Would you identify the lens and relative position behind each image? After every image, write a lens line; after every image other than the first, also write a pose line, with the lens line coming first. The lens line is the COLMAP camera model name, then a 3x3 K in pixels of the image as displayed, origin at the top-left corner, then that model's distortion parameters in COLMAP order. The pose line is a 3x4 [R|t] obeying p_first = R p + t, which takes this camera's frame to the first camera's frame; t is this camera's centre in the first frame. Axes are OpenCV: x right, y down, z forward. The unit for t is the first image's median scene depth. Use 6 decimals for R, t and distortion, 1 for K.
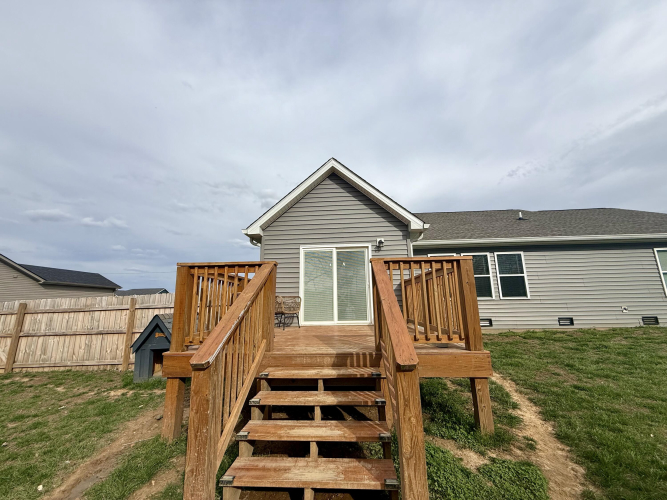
lens RADIAL K [[263.3, 0, 333.5], [0, 263.3, 250.0], [0, 0, 1]] dist [-0.003517, 0.000007]
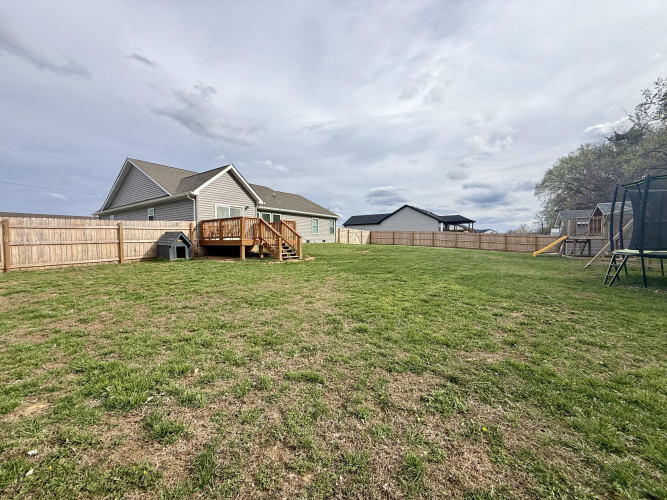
lens RADIAL K [[263.3, 0, 333.5], [0, 263.3, 250.0], [0, 0, 1]] dist [-0.003517, 0.000007]
pose [[0.525621, -0.016497, 0.850559, -1.460701], [-0.185976, 0.973401, 0.133807, -0.114949], [-0.830142, -0.228515, 0.508572, -0.973353]]
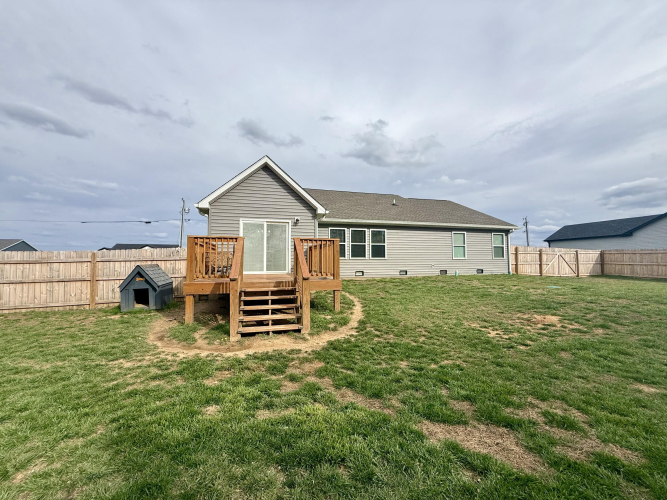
lens RADIAL K [[263.3, 0, 333.5], [0, 263.3, 250.0], [0, 0, 1]] dist [-0.003517, 0.000007]
pose [[0.944748, 0.027970, 0.326602, -0.110563], [-0.077912, 0.986960, 0.140851, -0.087787], [-0.318403, -0.158515, 0.934608, -0.489624]]
